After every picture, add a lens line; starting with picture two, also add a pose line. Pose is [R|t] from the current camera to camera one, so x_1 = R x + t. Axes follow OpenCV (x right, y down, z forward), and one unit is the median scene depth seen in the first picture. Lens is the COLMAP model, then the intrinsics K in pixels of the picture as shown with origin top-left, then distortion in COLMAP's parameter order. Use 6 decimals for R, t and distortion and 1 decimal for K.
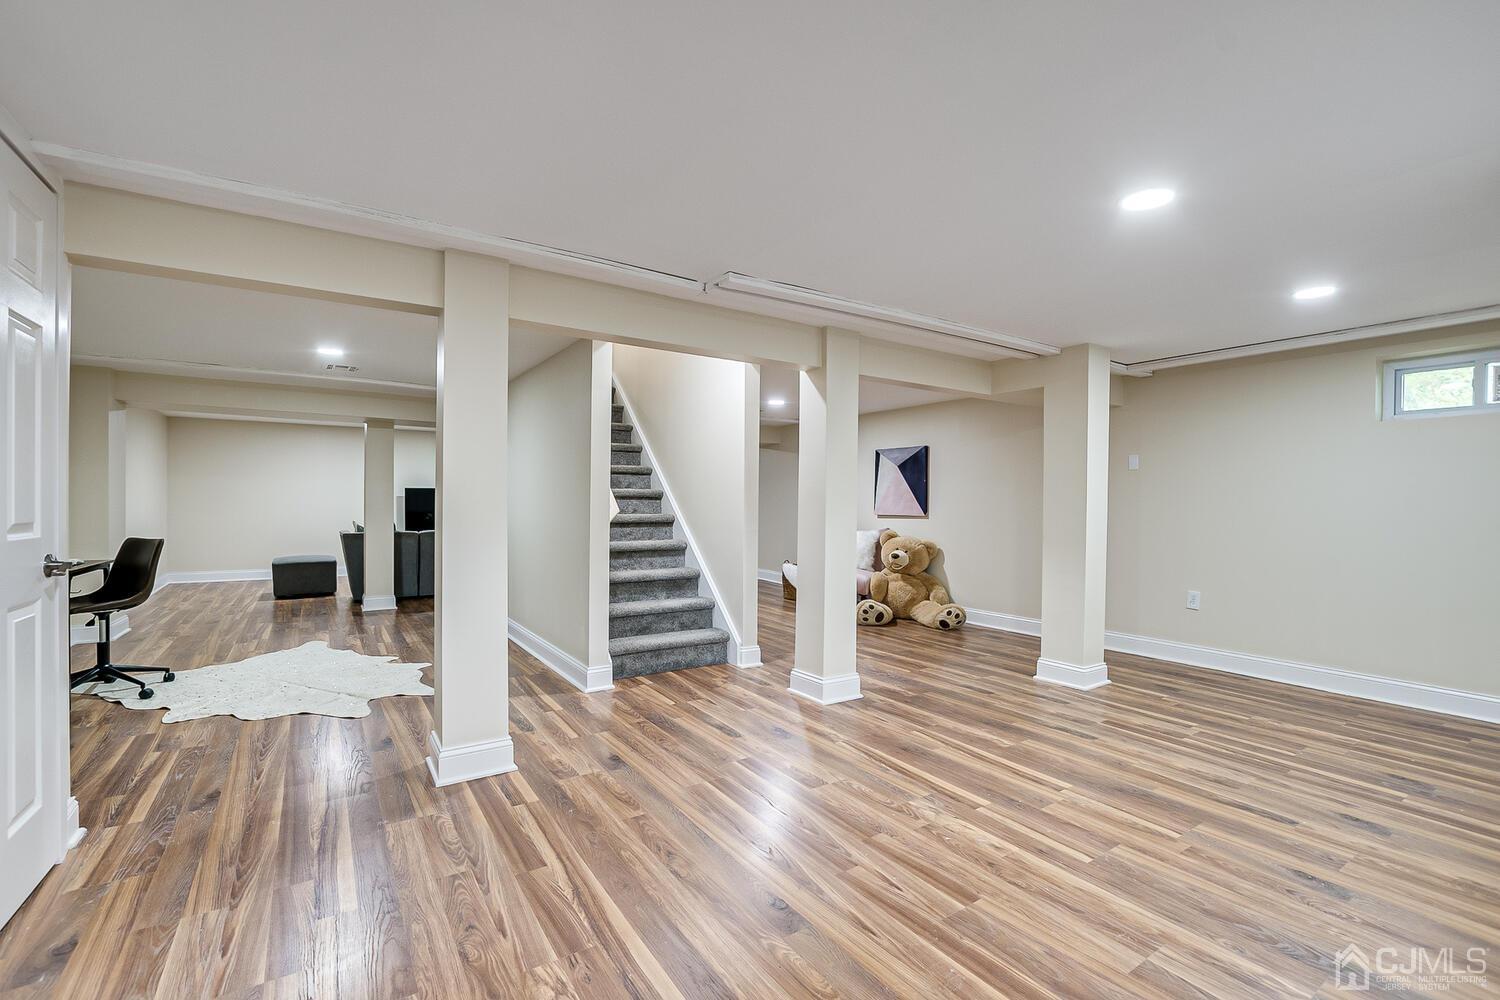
lens RADIAL K [[653.9, 0, 743.3], [0, 653.9, 503.5], [0, 0, 1]] dist [-0.008591, 0.001428]
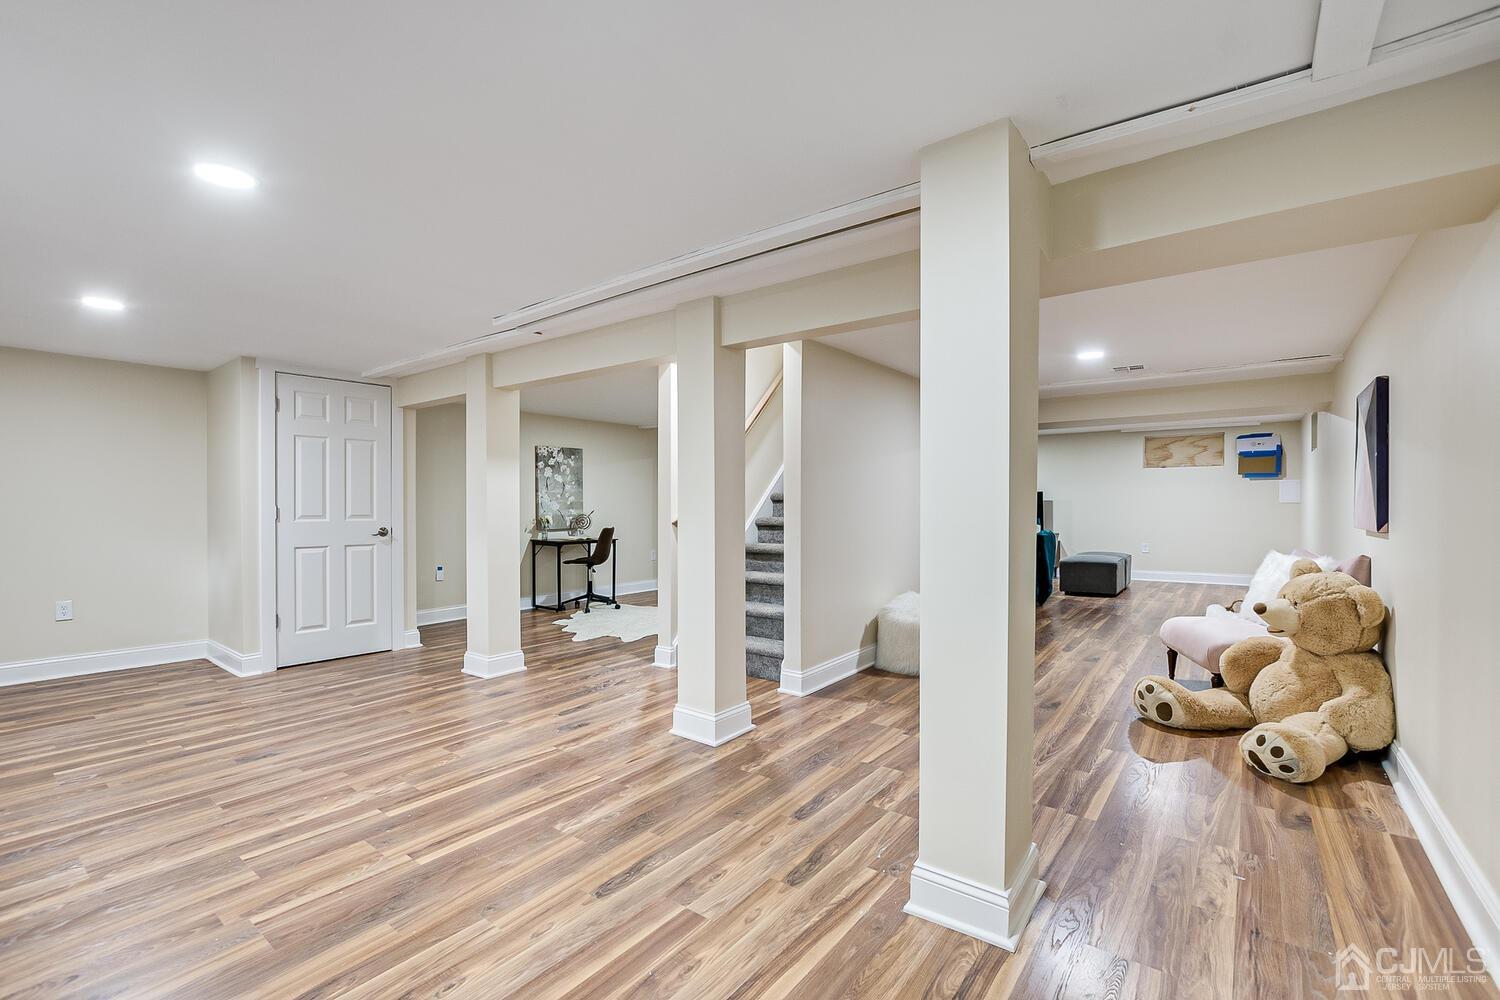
lens RADIAL K [[653.9, 0, 742.0], [0, 653.9, 506.2], [0, 0, 1]] dist [-0.008591, 0.001428]
pose [[0.321076, -0.008251, -0.947017, 1.172870], [0.006805, 0.999956, -0.006405, 0.008909], [0.947029, -0.004388, 0.321118, 0.952617]]
